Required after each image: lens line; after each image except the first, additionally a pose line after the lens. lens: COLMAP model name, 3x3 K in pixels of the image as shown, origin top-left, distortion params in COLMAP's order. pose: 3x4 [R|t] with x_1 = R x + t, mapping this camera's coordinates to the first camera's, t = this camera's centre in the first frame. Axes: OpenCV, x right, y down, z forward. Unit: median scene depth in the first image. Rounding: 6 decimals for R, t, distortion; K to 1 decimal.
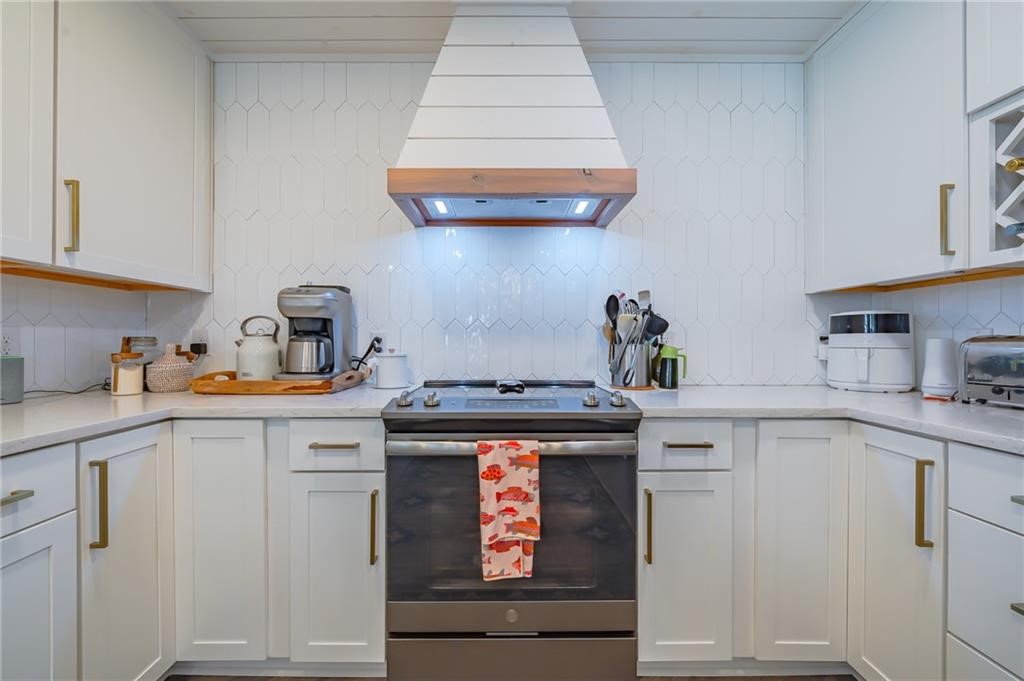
lens RADIAL K [[428.5, 0, 503.4], [0, 428.5, 348.9], [0, 0, 1]] dist [-0.009728, 0.000502]
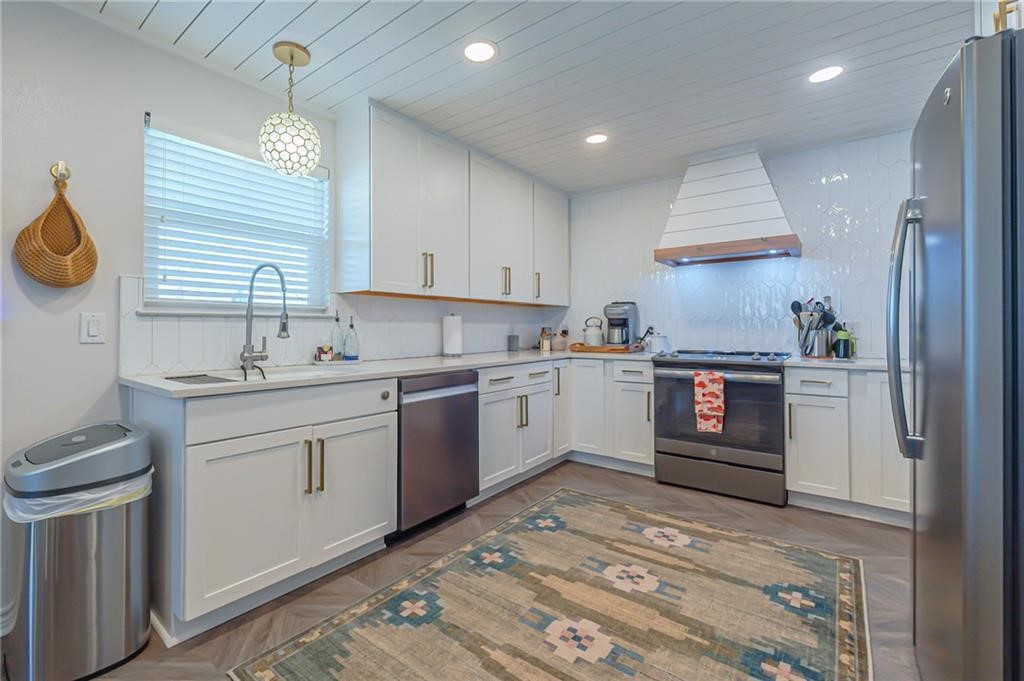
lens RADIAL K [[424.8, 0, 467.8], [0, 424.8, 323.3], [0, 0, 1]] dist [-0.008433, -0.000642]
pose [[0.766251, -0.011988, -0.642429, 0.372593], [-0.004958, 0.999686, -0.024568, 0.010560], [0.642522, 0.022010, 0.765951, -1.226357]]
